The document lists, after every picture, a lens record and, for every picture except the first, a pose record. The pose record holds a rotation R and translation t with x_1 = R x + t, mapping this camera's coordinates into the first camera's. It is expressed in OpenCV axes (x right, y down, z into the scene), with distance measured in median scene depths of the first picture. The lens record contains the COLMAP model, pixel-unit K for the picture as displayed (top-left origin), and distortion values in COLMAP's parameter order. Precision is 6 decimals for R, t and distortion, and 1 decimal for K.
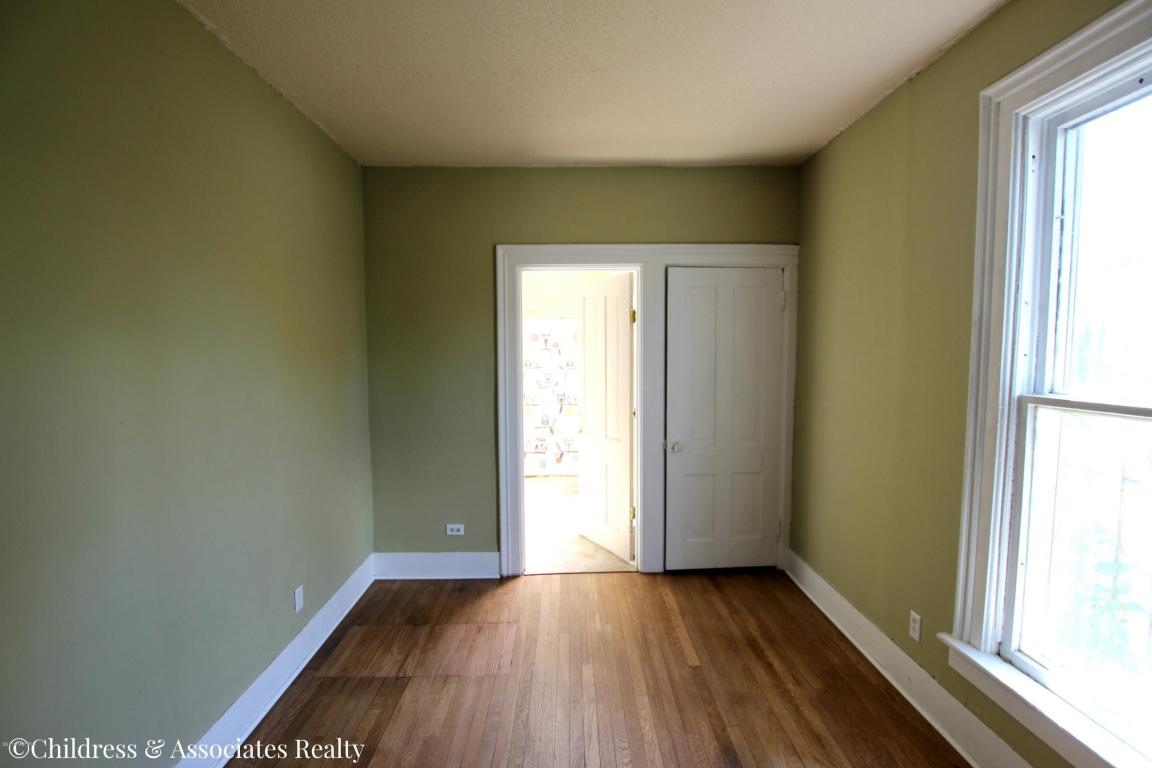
lens RADIAL K [[538.8, 0, 579.5], [0, 538.8, 389.3], [0, 0, 1]] dist [-0.027039, 0.000643]
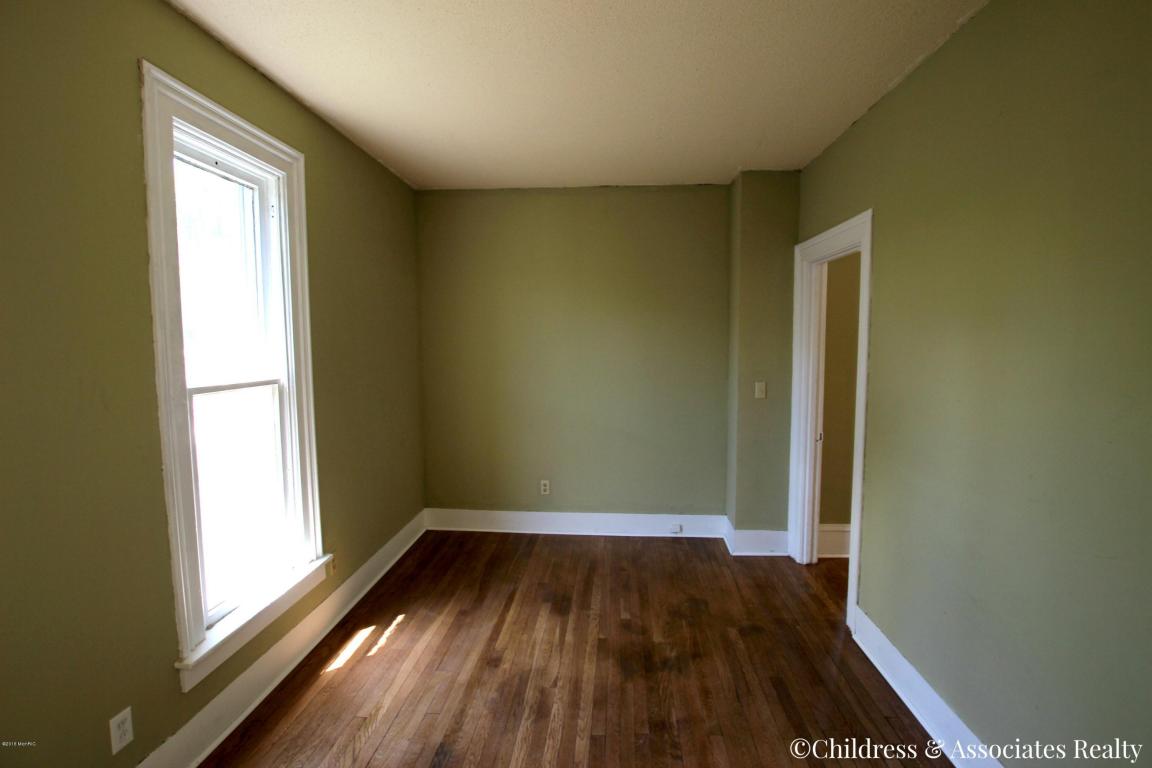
lens RADIAL K [[538.8, 0, 579.5], [0, 538.8, 389.3], [0, 0, 1]] dist [-0.027039, 0.000643]
pose [[-0.995486, 0.001145, 0.094900, -0.073579], [0.016128, 0.987424, 0.157268, -0.150825], [-0.093526, 0.158089, -0.982986, 2.097972]]
